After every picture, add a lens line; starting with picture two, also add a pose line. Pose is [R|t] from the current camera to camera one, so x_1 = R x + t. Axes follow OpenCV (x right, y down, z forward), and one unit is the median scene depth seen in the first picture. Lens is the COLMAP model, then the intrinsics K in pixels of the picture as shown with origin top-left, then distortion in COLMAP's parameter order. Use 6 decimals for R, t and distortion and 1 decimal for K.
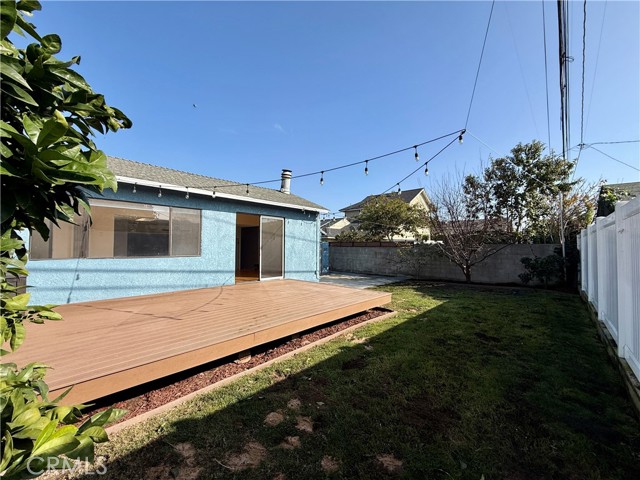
lens RADIAL K [[254.7, 0, 317.4], [0, 254.7, 238.6], [0, 0, 1]] dist [0.000841, 0.000160]
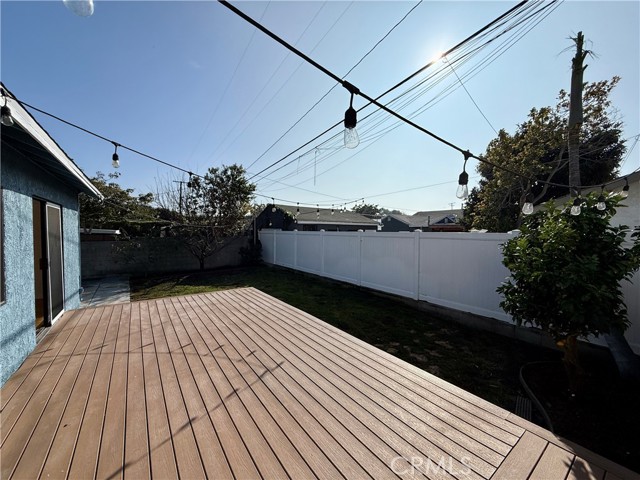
lens RADIAL K [[254.7, 0, 319.8], [0, 254.7, 239.8], [0, 0, 1]] dist [0.000841, 0.000160]
pose [[0.188287, -0.038024, 0.981378, -0.671829], [-0.037223, 0.998256, 0.045820, -0.062768], [-0.981408, -0.045157, 0.186543, 0.382470]]
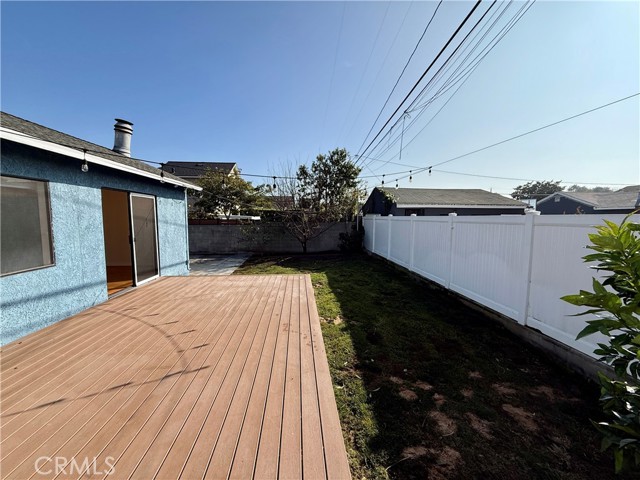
lens RADIAL K [[254.7, 0, 319.6], [0, 254.7, 240.3], [0, 0, 1]] dist [0.000841, 0.000160]
pose [[0.670300, -0.069584, 0.738821, -0.422408], [-0.024430, 0.992985, 0.115685, -0.059297], [-0.741688, -0.095593, 0.663898, 0.176611]]
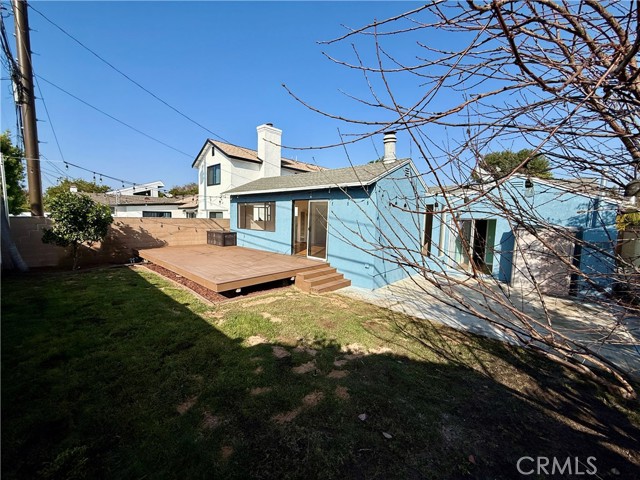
lens RADIAL K [[254.7, 0, 319.4], [0, 254.7, 240.3], [0, 0, 1]] dist [0.000841, 0.000160]
pose [[0.028205, 0.083266, -0.996128, 0.969123], [0.004916, 0.996501, 0.083436, -0.007314], [0.999590, -0.007250, 0.027697, 1.089565]]
